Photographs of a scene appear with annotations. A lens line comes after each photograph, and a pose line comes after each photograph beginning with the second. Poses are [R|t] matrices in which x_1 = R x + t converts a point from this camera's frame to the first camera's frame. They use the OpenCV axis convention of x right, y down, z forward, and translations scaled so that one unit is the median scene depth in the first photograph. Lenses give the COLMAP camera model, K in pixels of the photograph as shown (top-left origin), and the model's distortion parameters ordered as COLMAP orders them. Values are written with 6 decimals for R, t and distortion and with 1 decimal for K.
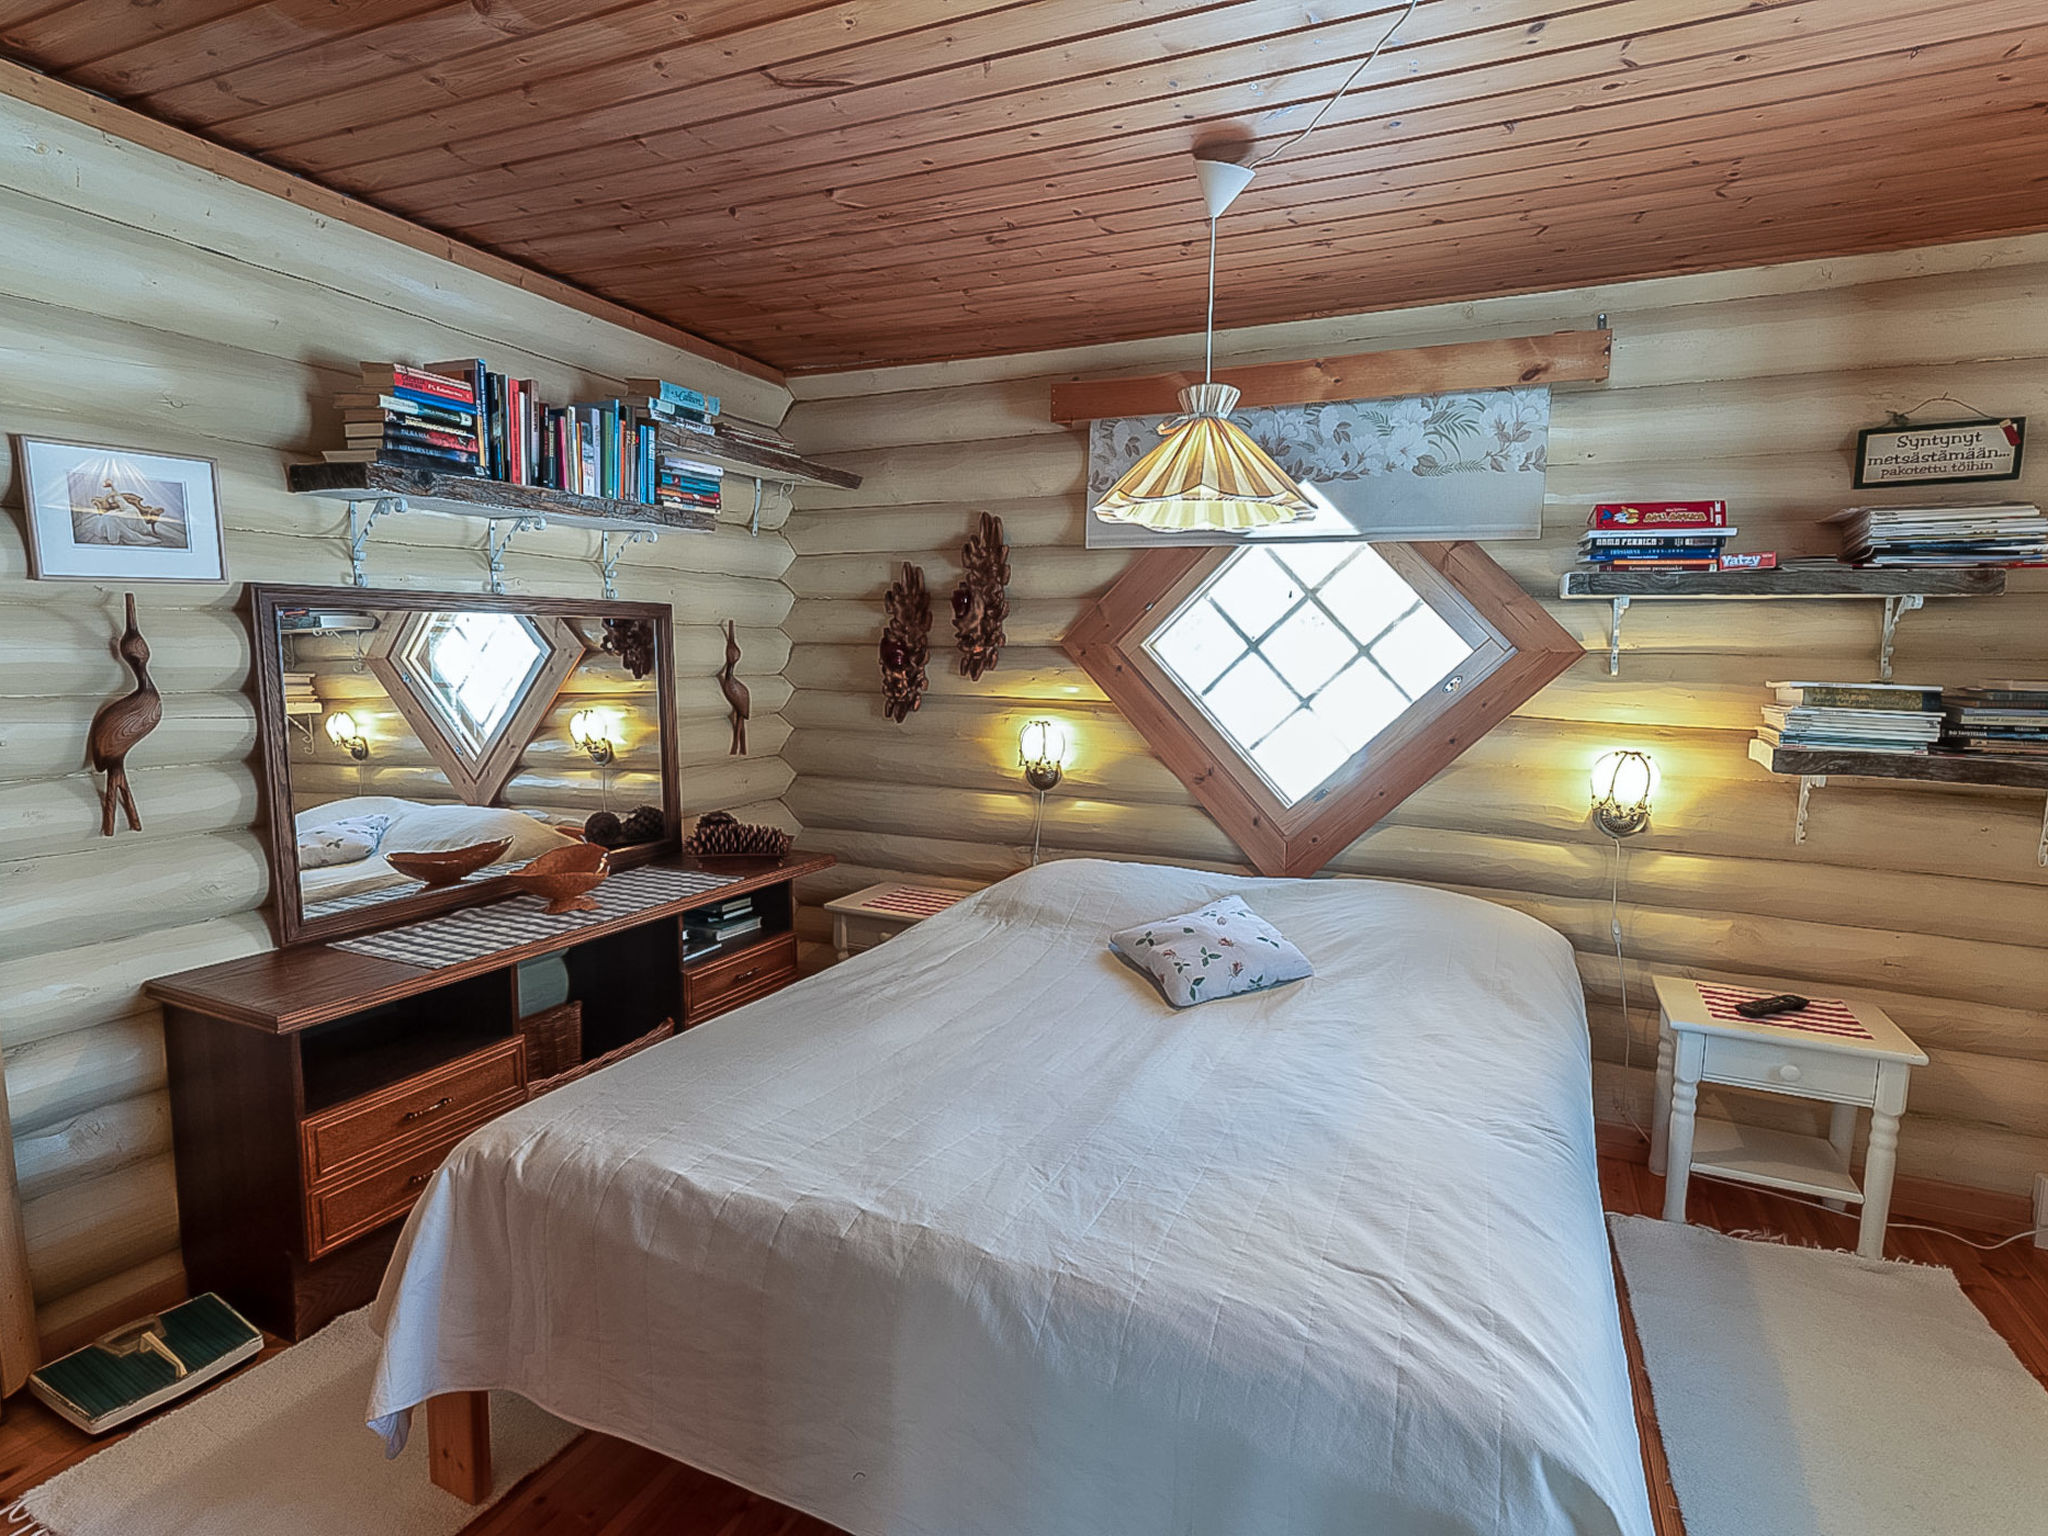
lens RADIAL K [[1035.5, 0, 1025.9], [0, 1035.5, 764.3], [0, 0, 1]] dist [0.000663, 0.000174]
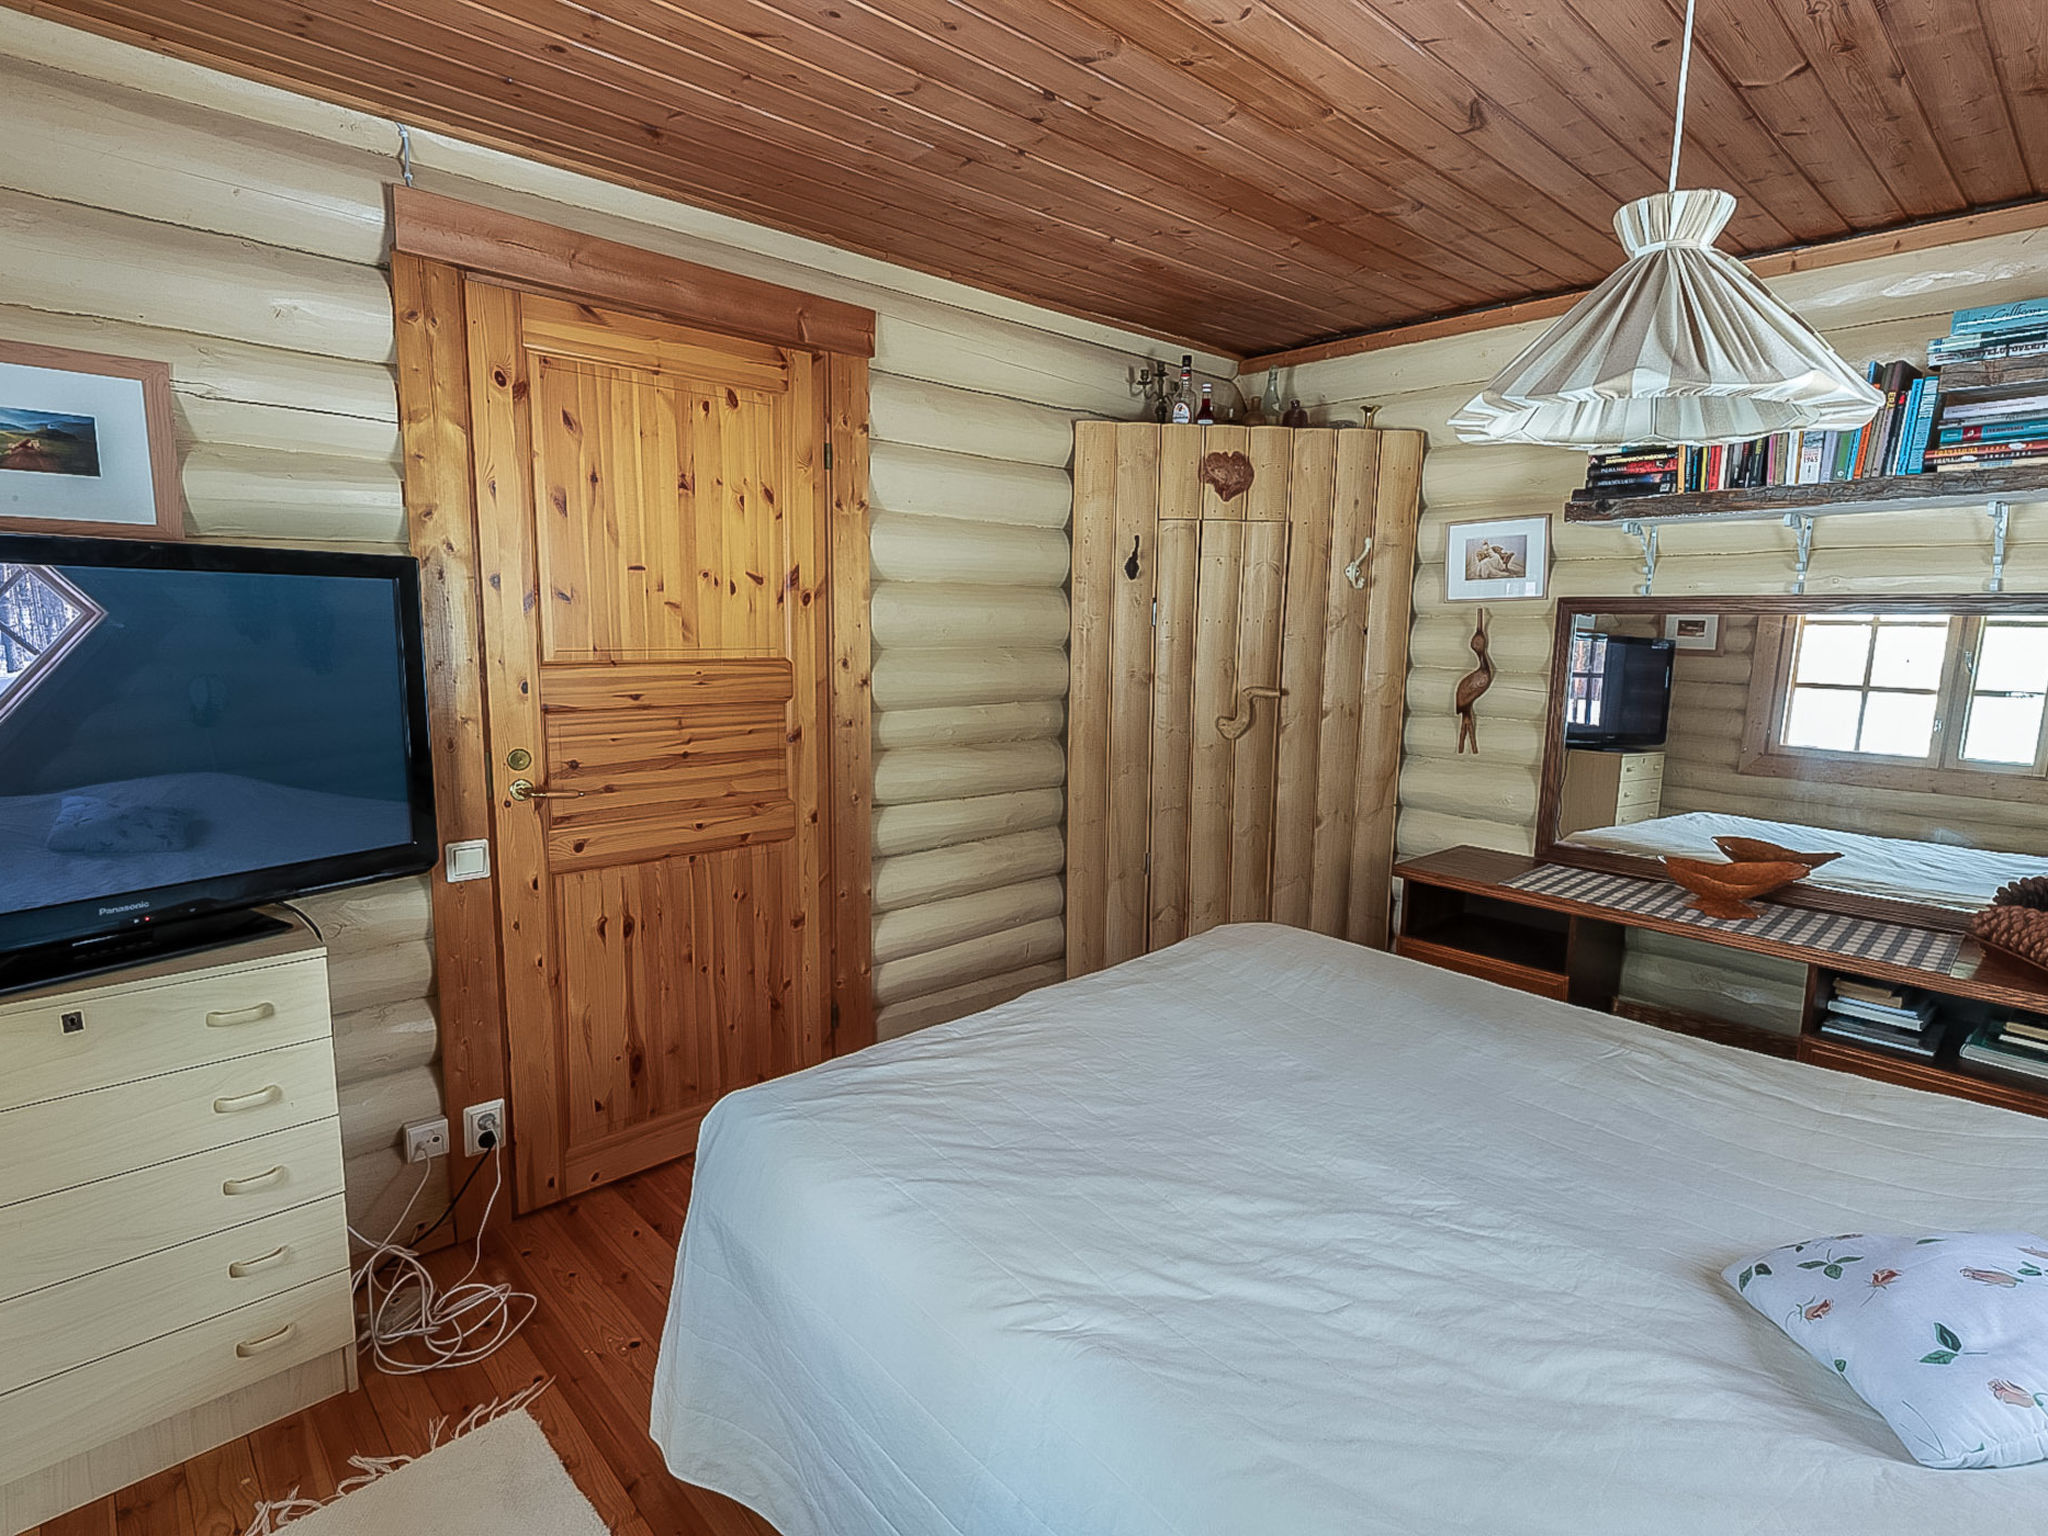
lens RADIAL K [[1035.5, 0, 1021.8], [0, 1035.5, 778.4], [0, 0, 1]] dist [0.000663, 0.000174]
pose [[-0.384933, 0.117499, -0.915435, 0.865406], [-0.130301, 0.975010, 0.179937, -0.093709], [0.913700, 0.188545, -0.360003, 0.889797]]
